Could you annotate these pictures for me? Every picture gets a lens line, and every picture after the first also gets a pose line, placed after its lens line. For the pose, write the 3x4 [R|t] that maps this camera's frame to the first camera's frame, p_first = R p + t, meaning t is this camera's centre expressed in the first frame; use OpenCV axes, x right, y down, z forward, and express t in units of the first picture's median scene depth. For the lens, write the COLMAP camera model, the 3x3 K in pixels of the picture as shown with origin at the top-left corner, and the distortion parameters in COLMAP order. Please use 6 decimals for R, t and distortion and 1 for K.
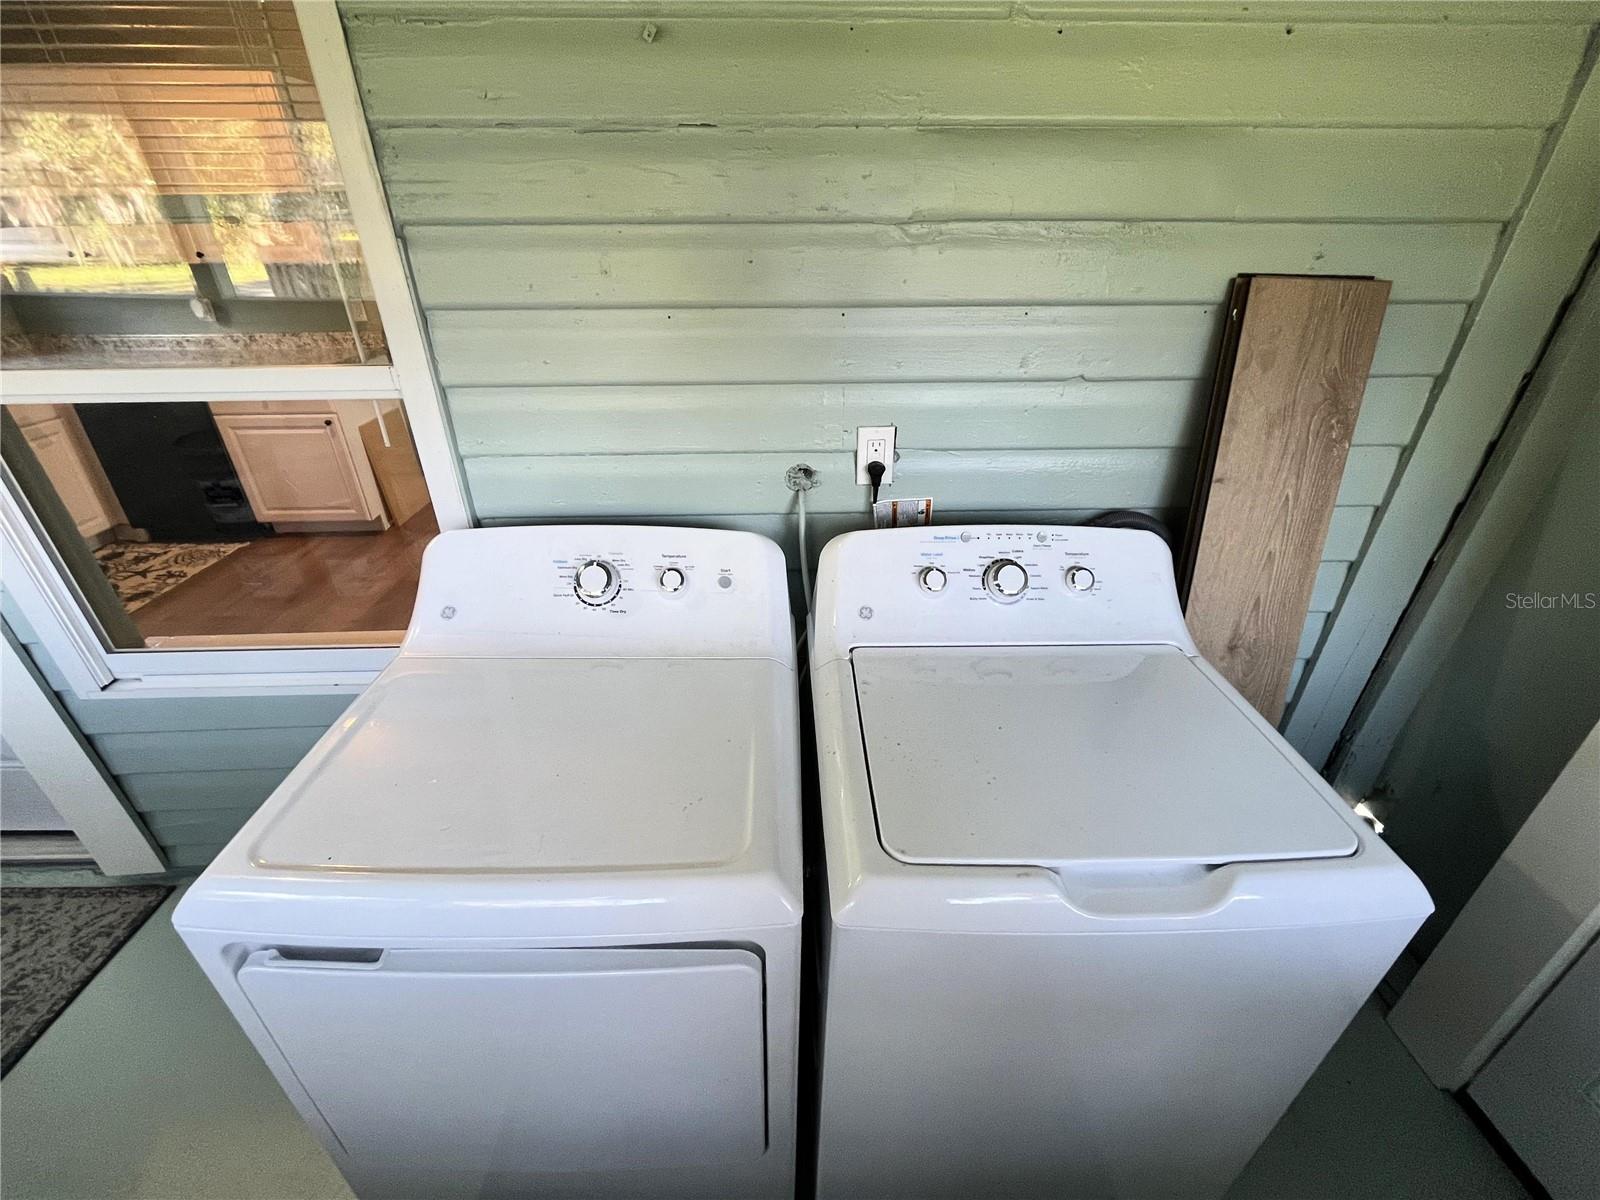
lens RADIAL K [[681.1, 0, 797.4], [0, 681.1, 599.5], [0, 0, 1]] dist [-0.003252, 0.000328]
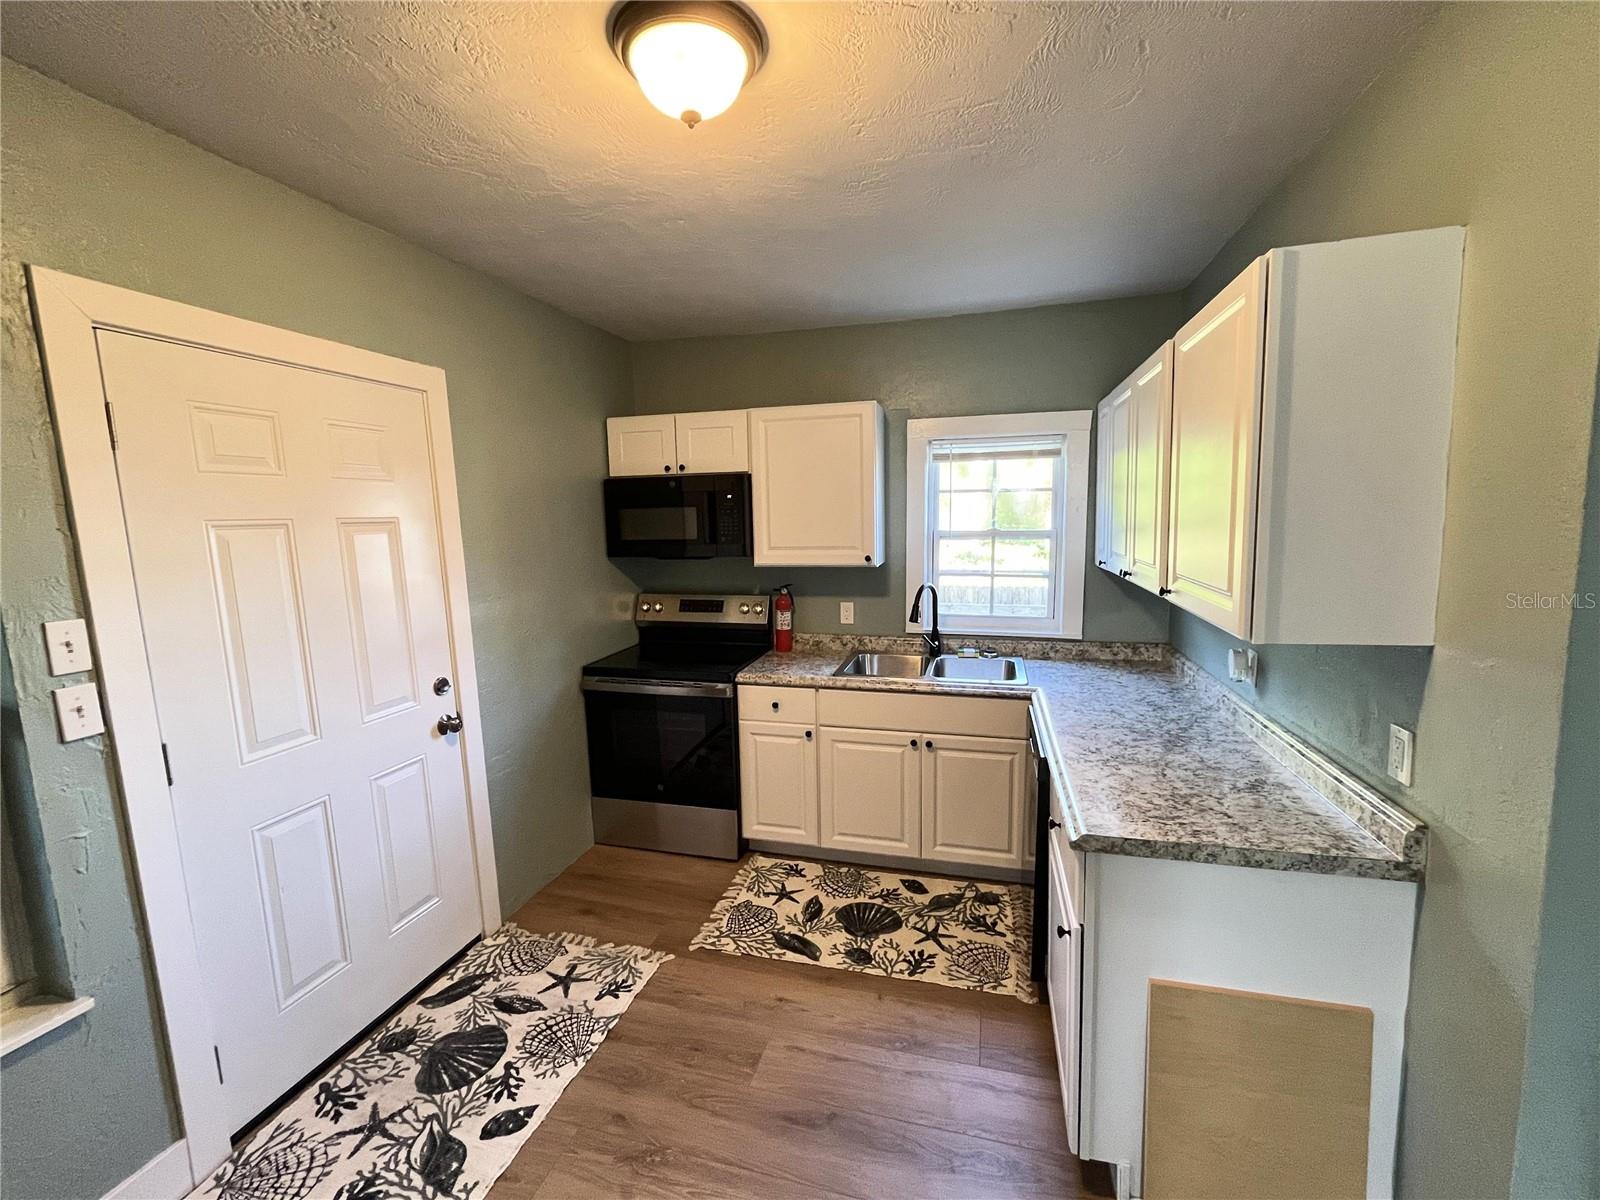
lens RADIAL K [[681.1, 0, 795.9], [0, 681.1, 600.6], [0, 0, 1]] dist [-0.003252, 0.000328]
pose [[-0.296905, 0.121849, -0.947101, -0.524487], [-0.435514, 0.865385, 0.247864, -1.174469], [0.849809, 0.486068, -0.203870, 1.972538]]
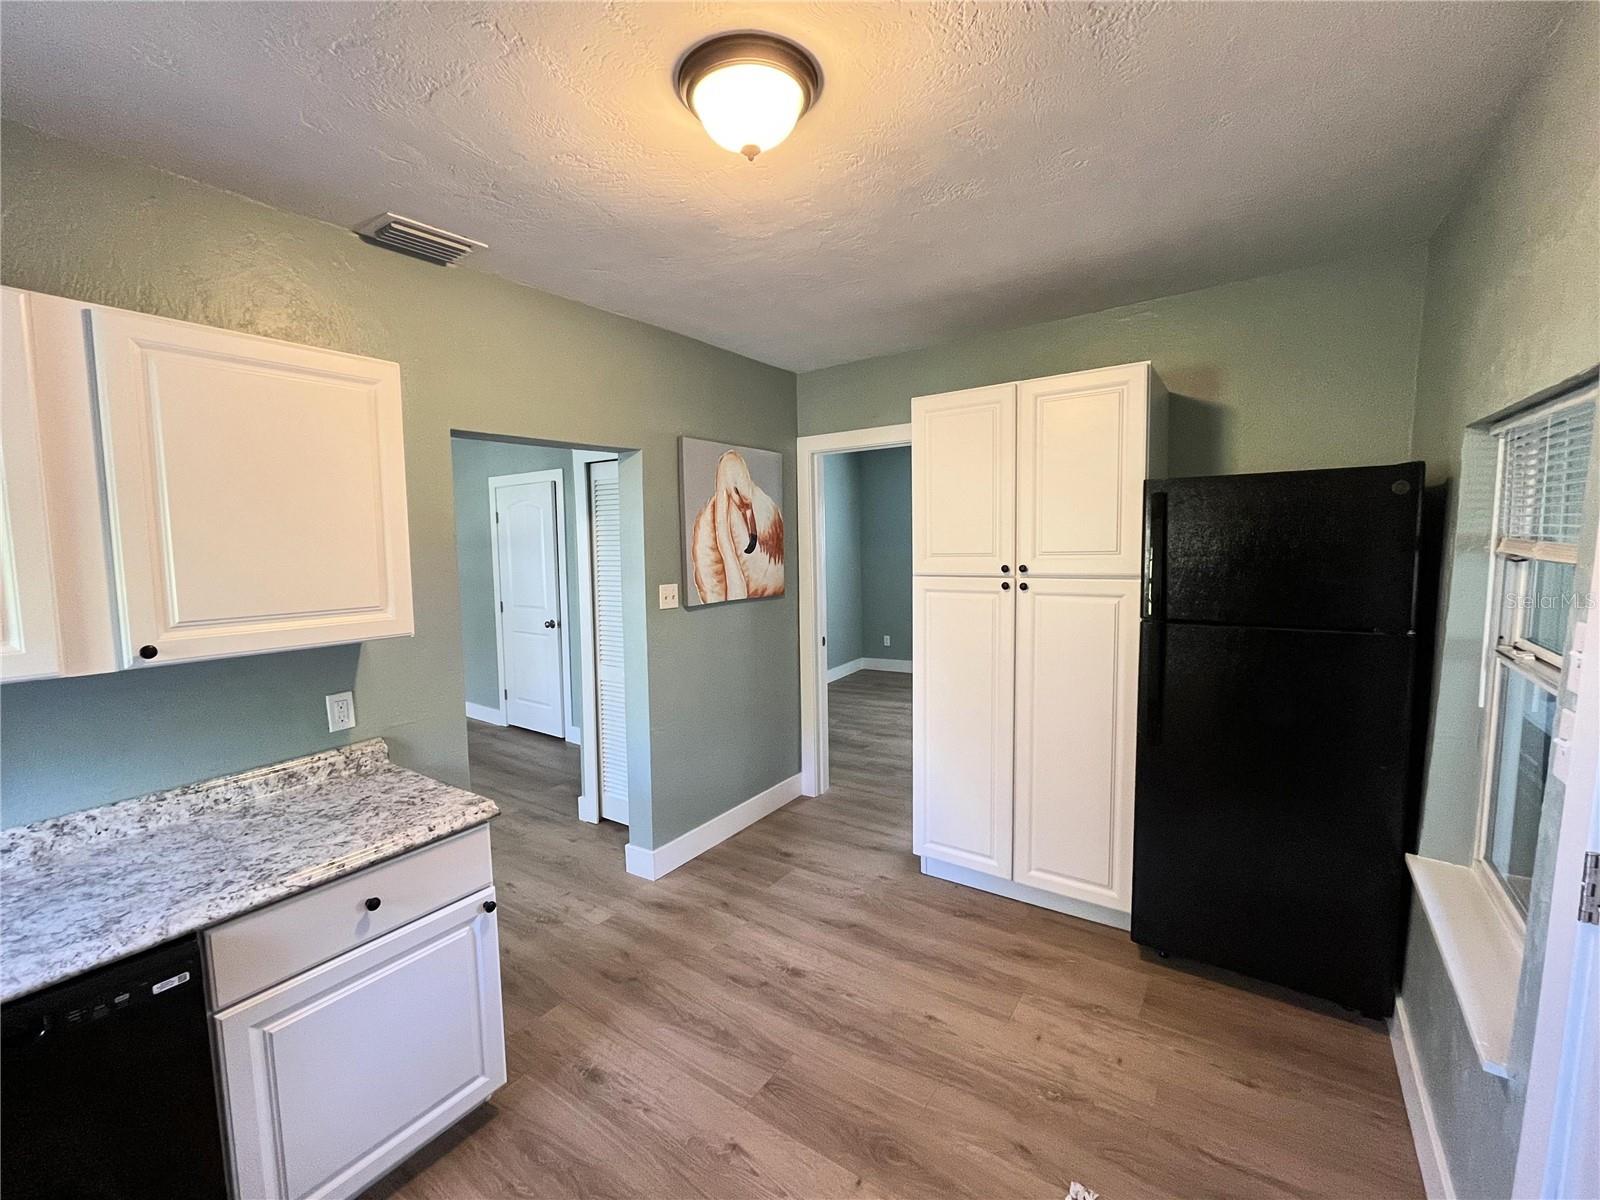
lens RADIAL K [[681.1, 0, 796.9], [0, 681.1, 601.8], [0, 0, 1]] dist [-0.003252, 0.000328]
pose [[0.597306, -0.088868, 0.797075, -2.257637], [0.403477, 0.892214, -0.202880, -0.637629], [-0.693132, 0.442783, 0.568781, 1.015588]]
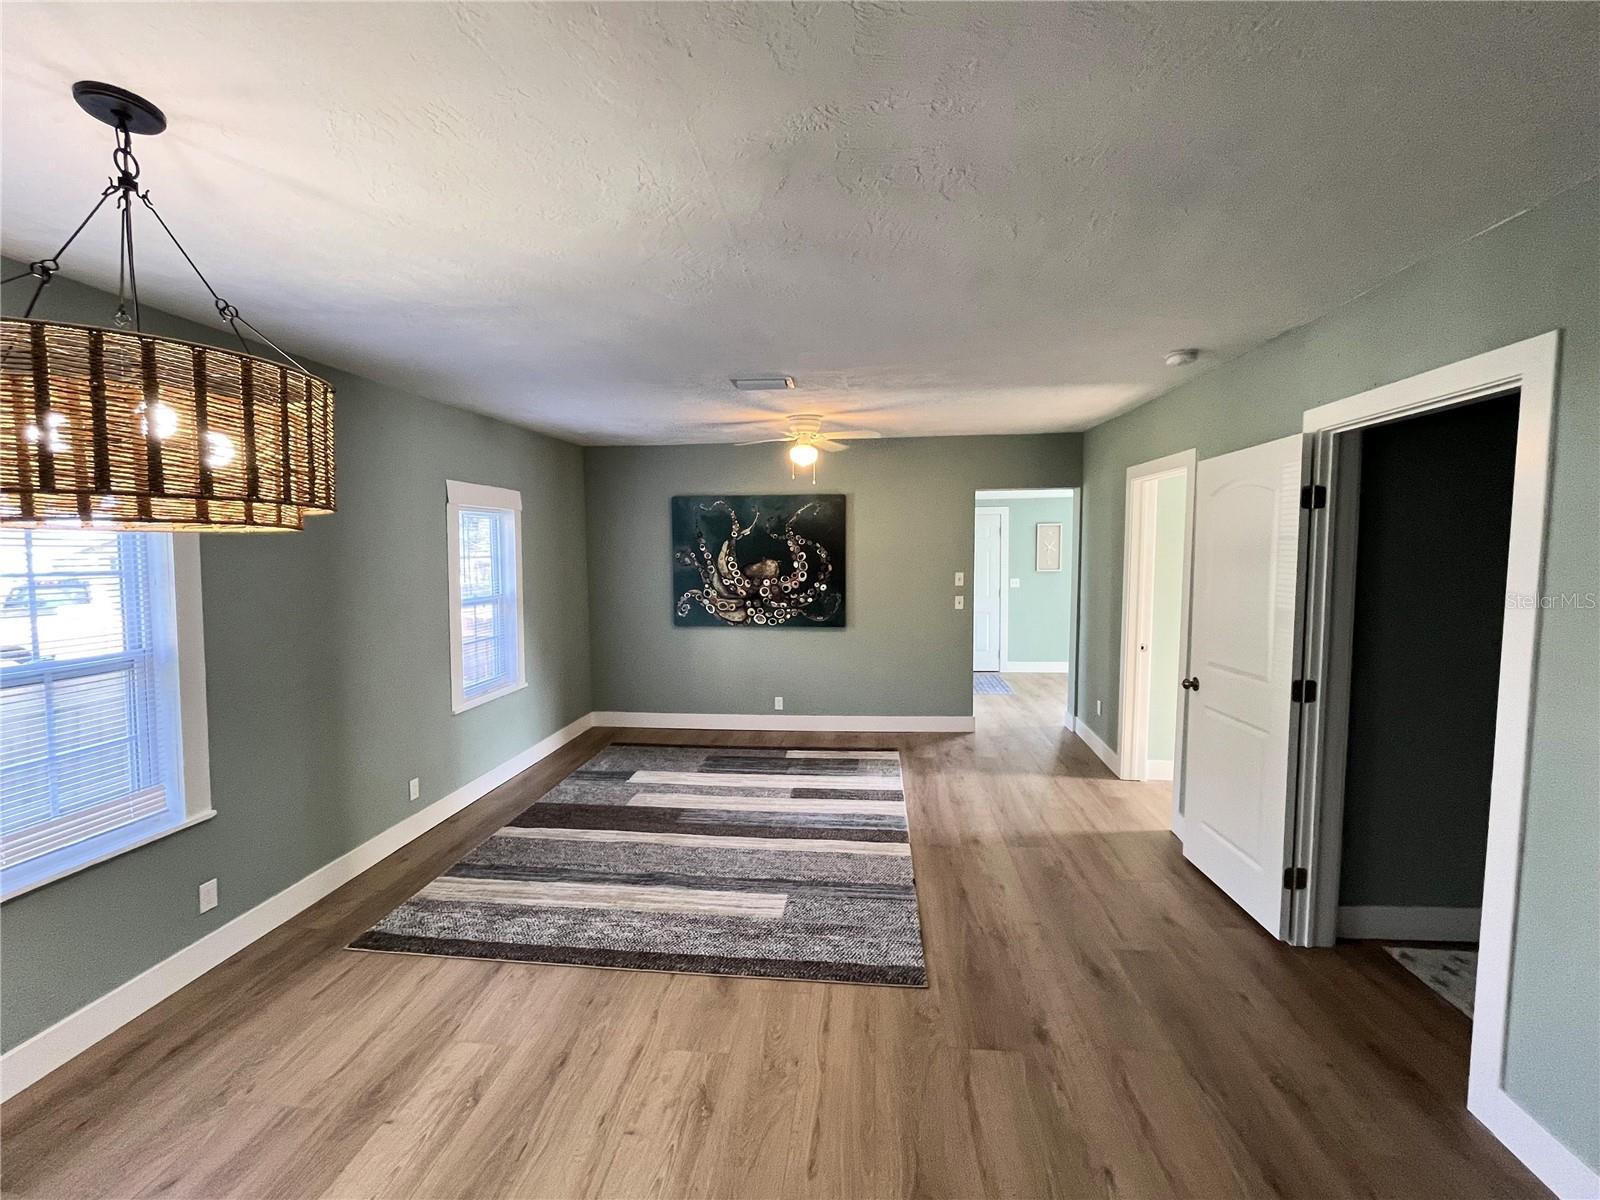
lens RADIAL K [[681.1, 0, 798.9], [0, 681.1, 599.8], [0, 0, 1]] dist [-0.003252, 0.000328]
pose [[0.991021, -0.007194, -0.133510, -1.188602], [-0.049290, 0.908564, -0.414827, -1.545175], [0.124287, 0.417683, 0.900052, 2.626855]]
